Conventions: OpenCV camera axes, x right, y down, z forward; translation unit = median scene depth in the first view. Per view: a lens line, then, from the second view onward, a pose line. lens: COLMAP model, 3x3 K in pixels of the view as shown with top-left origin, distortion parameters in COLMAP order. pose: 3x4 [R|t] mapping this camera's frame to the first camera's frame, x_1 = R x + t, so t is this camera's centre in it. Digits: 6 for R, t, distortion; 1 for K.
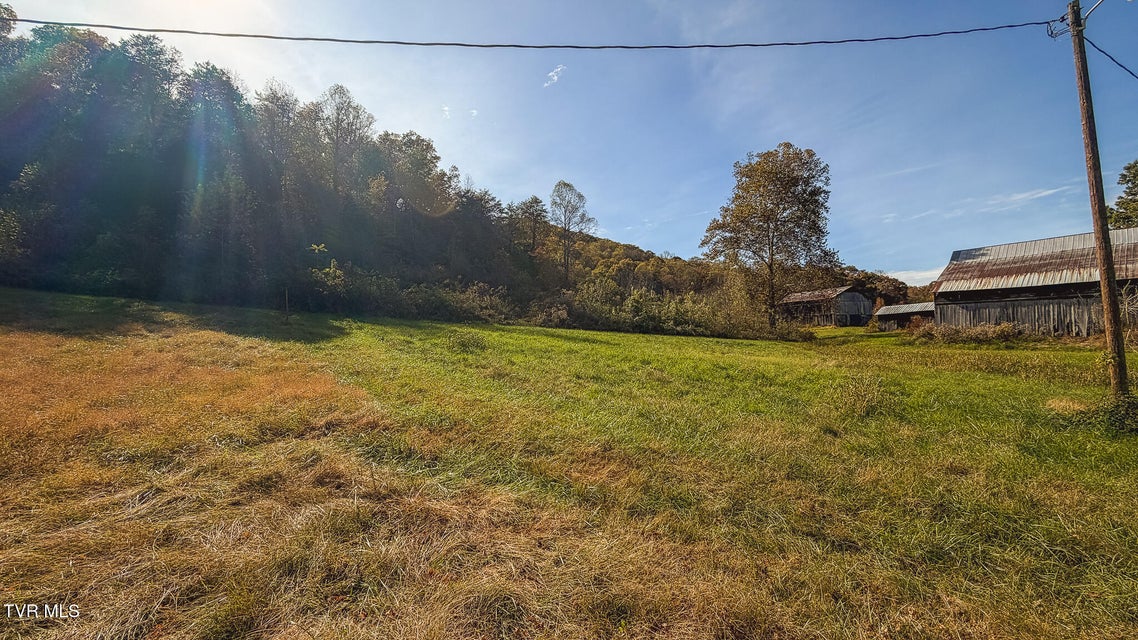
lens RADIAL K [[448.3, 0, 577.5], [0, 448.3, 320.4], [0, 0, 1]] dist [-0.003508, 0.000969]
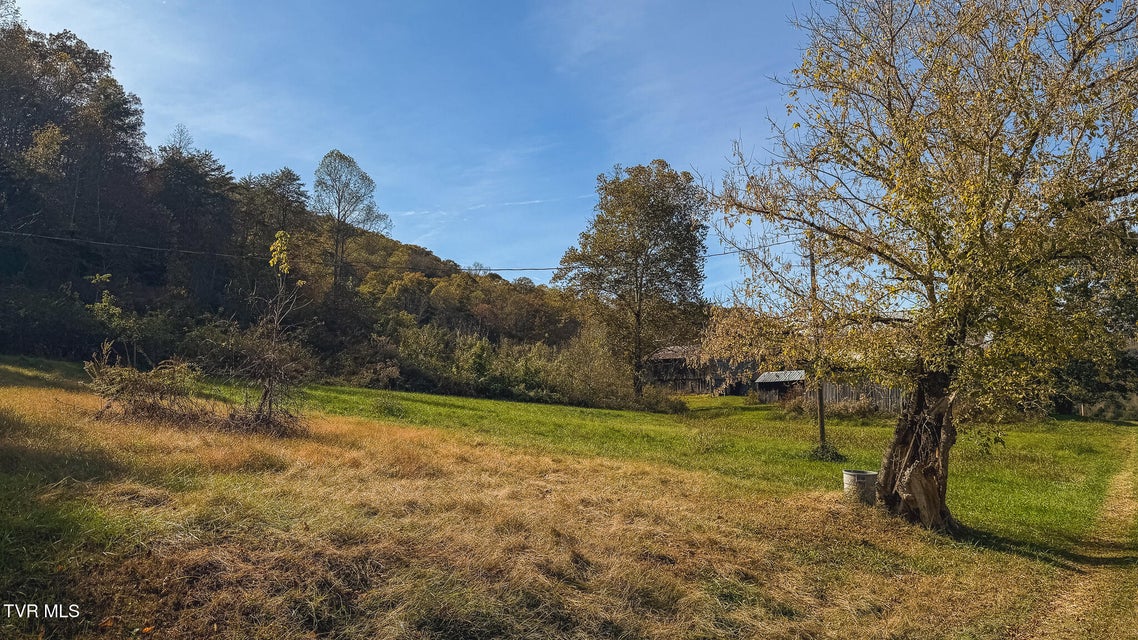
lens RADIAL K [[787.1, 0, 586.9], [0, 787.1, 312.2], [0, 0, 1]] dist [0.075819, -0.106134]
pose [[0.936241, 0.062869, 0.345688, -0.117419], [-0.036275, 0.995899, -0.082877, -0.009055], [-0.349481, 0.065053, 0.934682, -0.231563]]
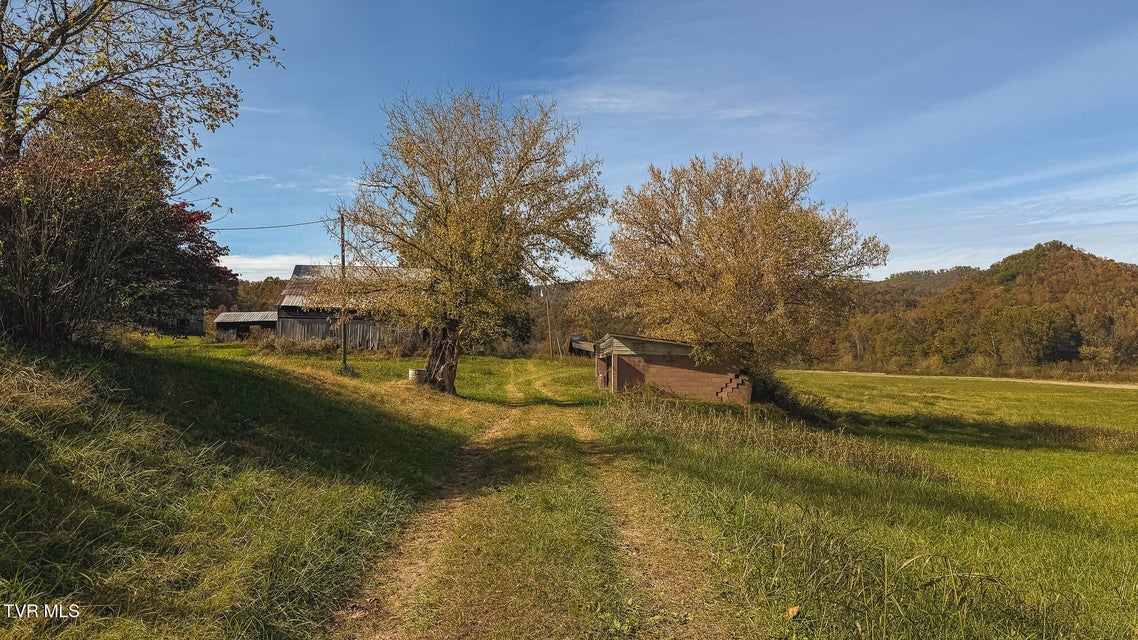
lens RADIAL K [[787.1, 0, 574.0], [0, 787.1, 310.7], [0, 0, 1]] dist [0.075819, -0.106134]
pose [[0.500425, 0.067456, 0.863148, -0.284814], [-0.055693, 0.997403, -0.045659, -0.003030], [-0.863987, -0.025223, 0.502882, -0.329752]]
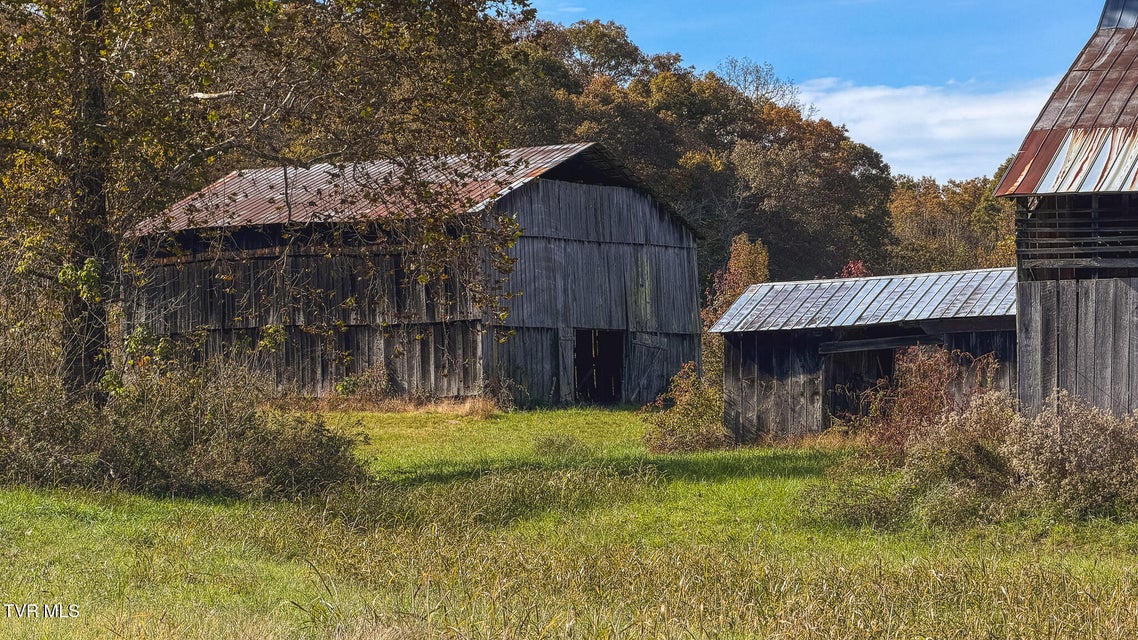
lens RADIAL K [[3307.7, 0, 566.6], [0, 3307.7, 322.4], [0, 0, 1]] dist [0.140786, 0.000000]
pose [[0.857700, 0.037028, 0.512816, 0.036161], [-0.033603, 0.999308, -0.015953, 0.004026], [-0.513051, -0.003549, 0.858351, 0.044663]]
